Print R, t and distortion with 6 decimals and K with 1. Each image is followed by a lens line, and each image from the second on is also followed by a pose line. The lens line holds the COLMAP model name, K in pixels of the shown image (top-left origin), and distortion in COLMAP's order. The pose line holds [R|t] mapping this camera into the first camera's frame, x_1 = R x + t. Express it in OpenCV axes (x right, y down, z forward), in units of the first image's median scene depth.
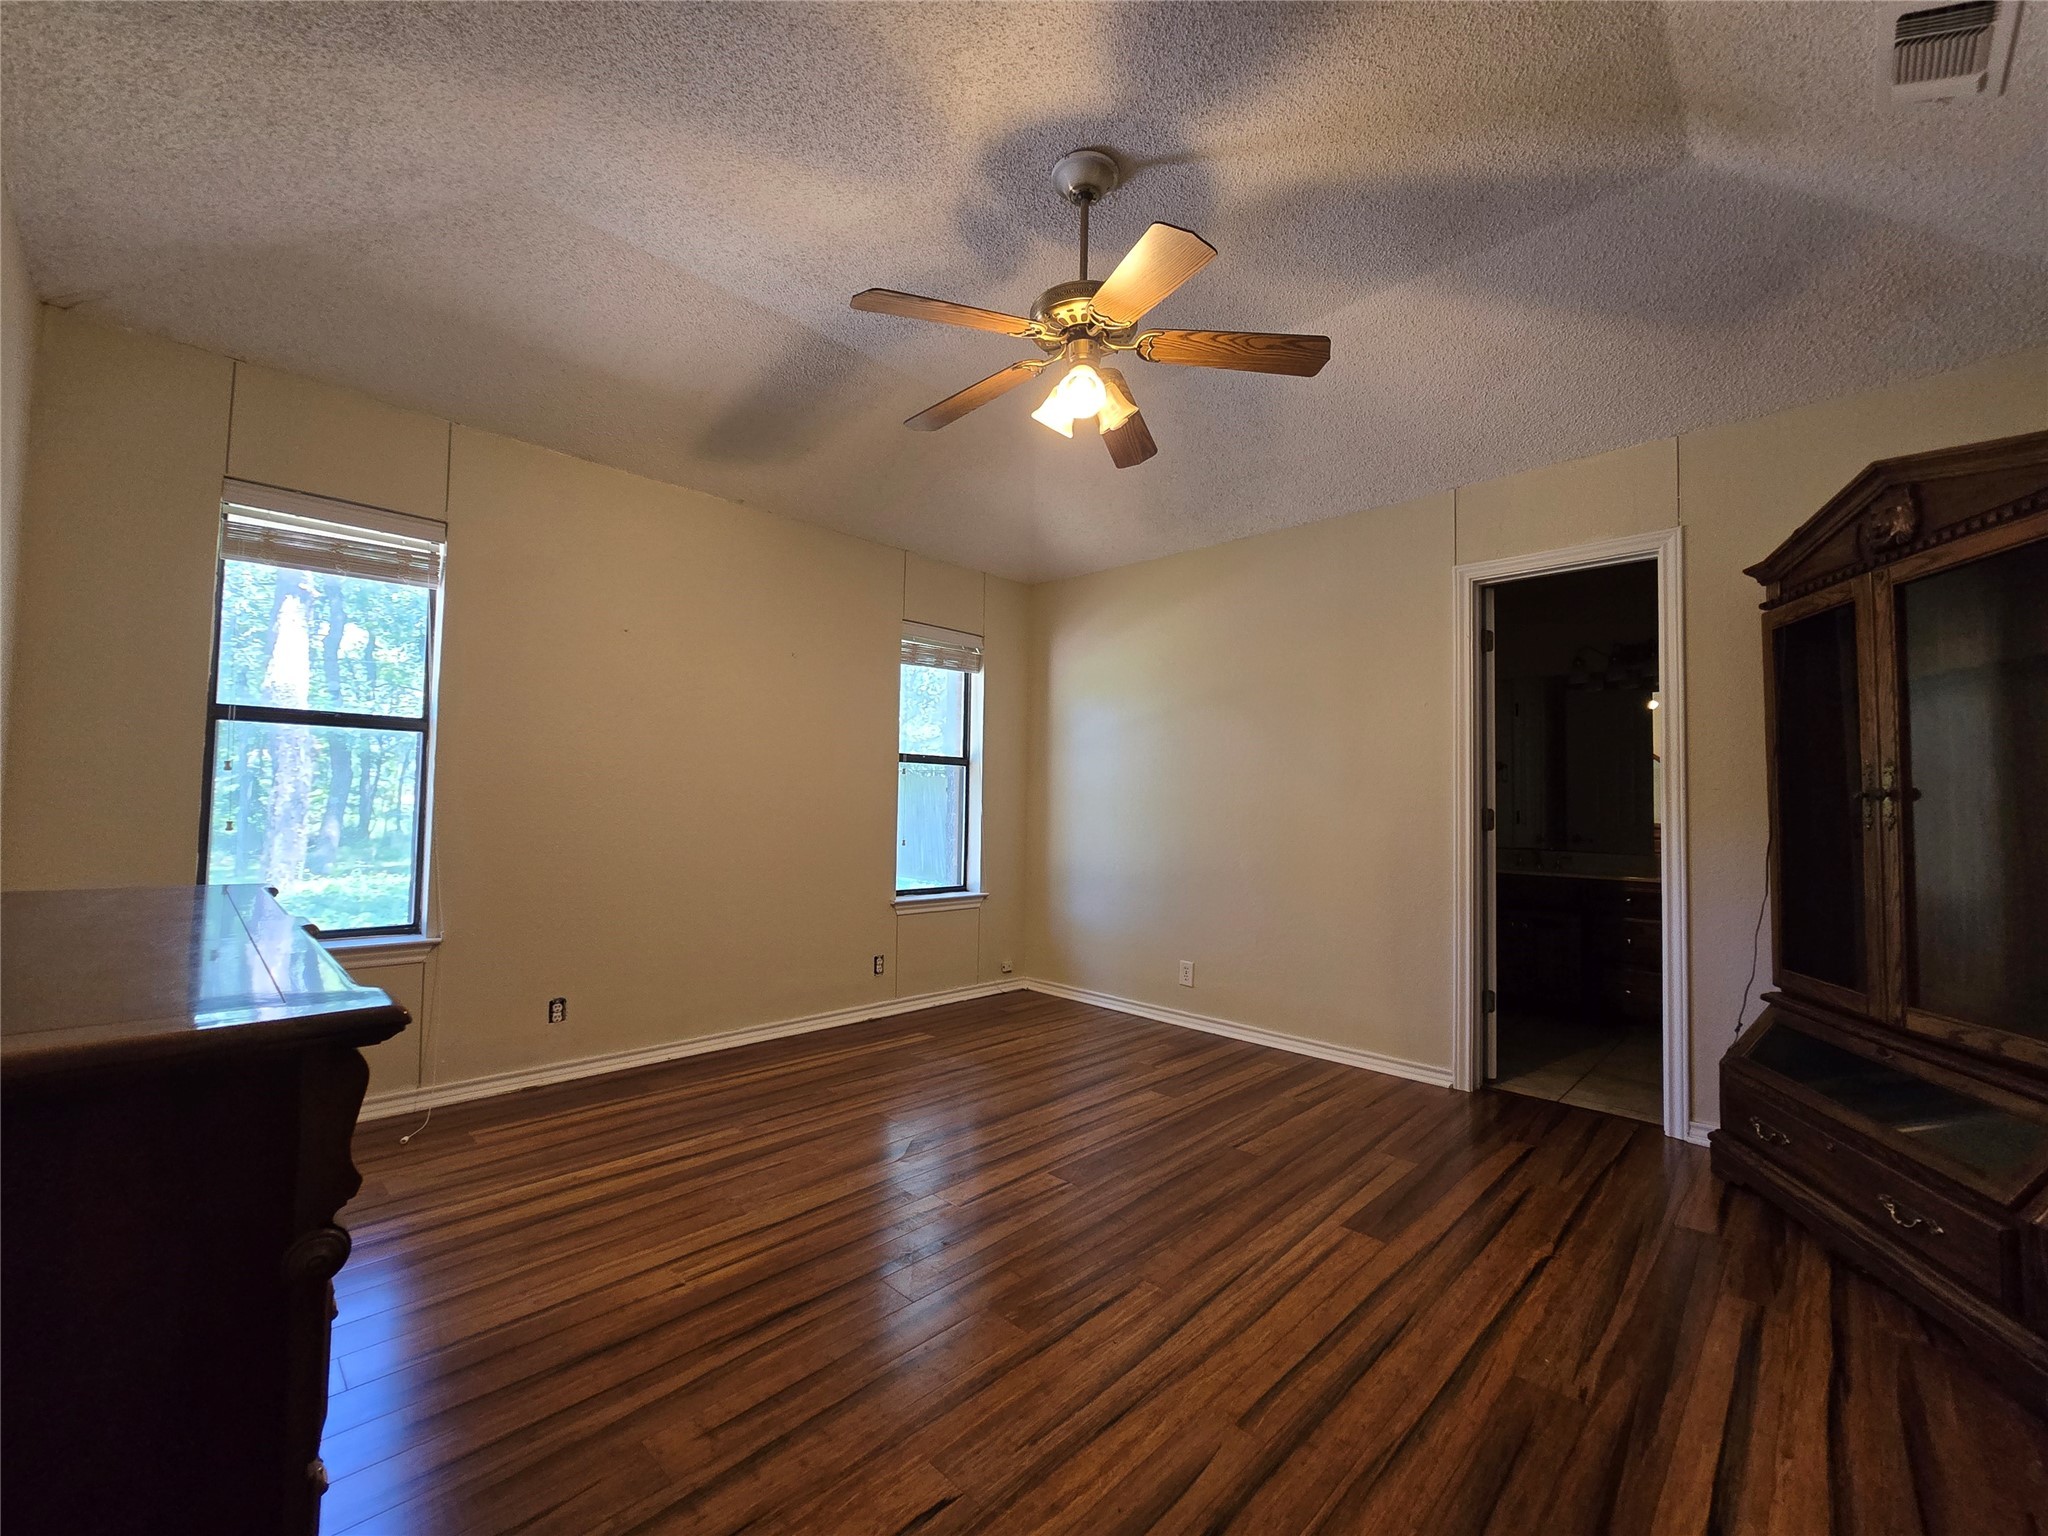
lens RADIAL K [[842.1, 0, 1035.0], [0, 842.1, 769.7], [0, 0, 1]] dist [-0.003035, -0.000325]
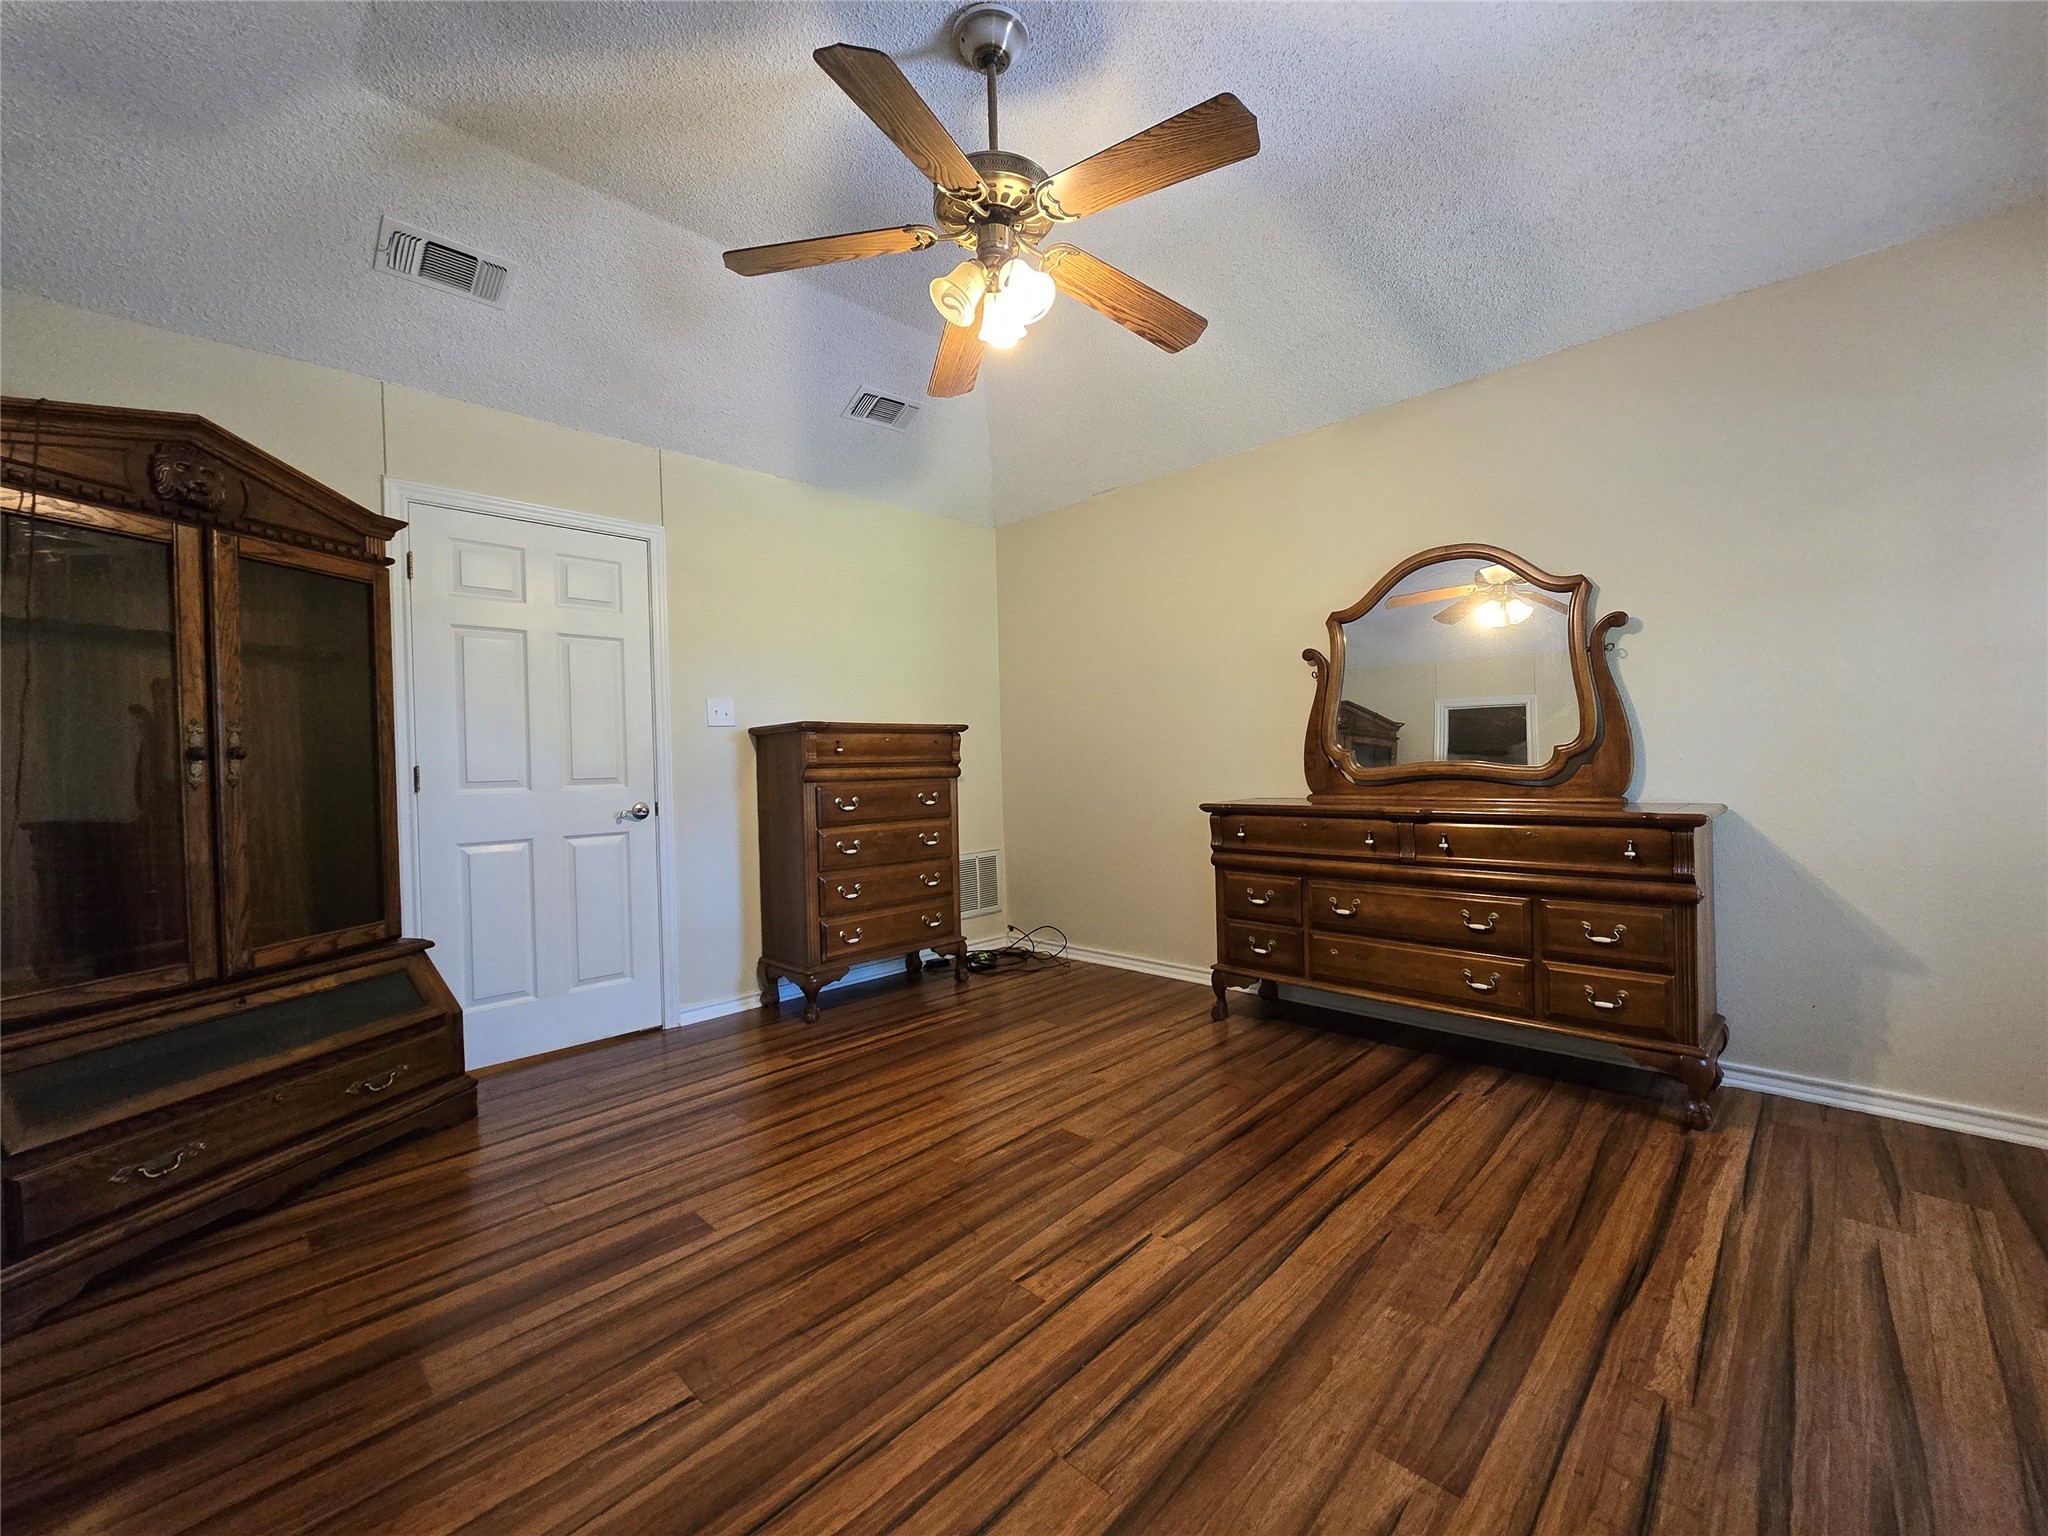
lens RADIAL K [[842.1, 0, 1035.0], [0, 842.1, 769.7], [0, 0, 1]] dist [-0.003035, -0.000325]
pose [[-0.999925, 0.010083, 0.006948, 0.011987], [0.009859, 0.999457, -0.031434, 0.066482], [-0.007261, -0.031363, -0.999482, 1.450952]]
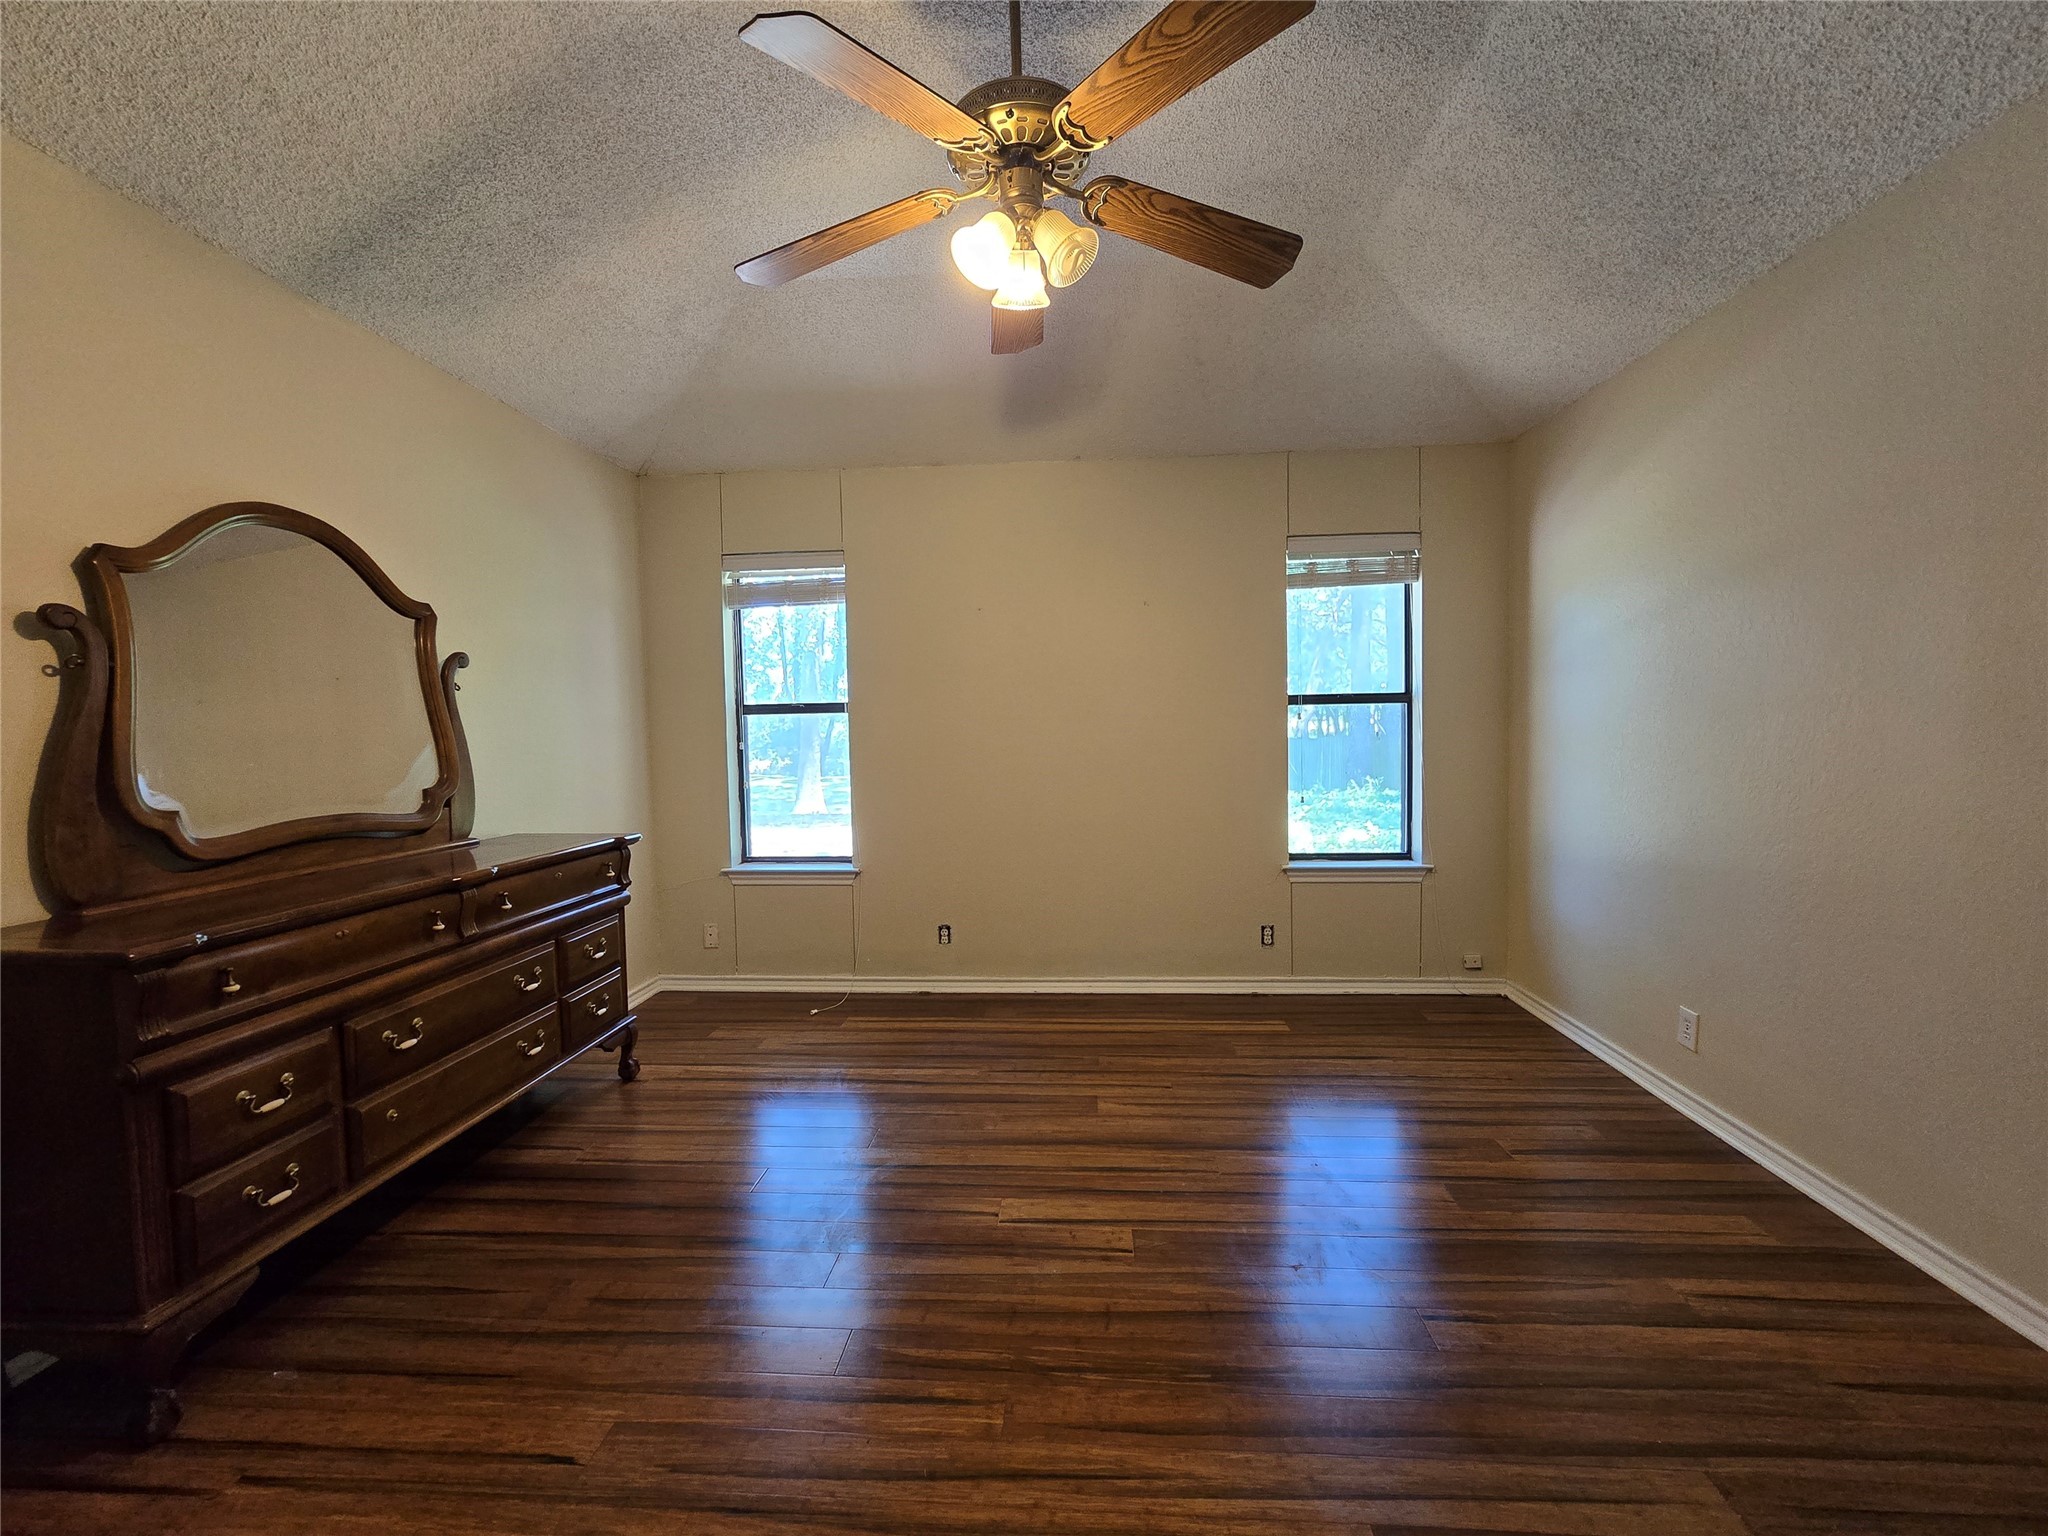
lens RADIAL K [[842.1, 0, 1035.0], [0, 842.1, 769.7], [0, 0, 1]] dist [-0.003035, -0.000325]
pose [[0.644169, 0.007708, -0.764844, 0.498824], [0.063651, 0.995941, 0.063645, -0.023168], [0.762230, -0.089681, 0.641064, 0.379309]]
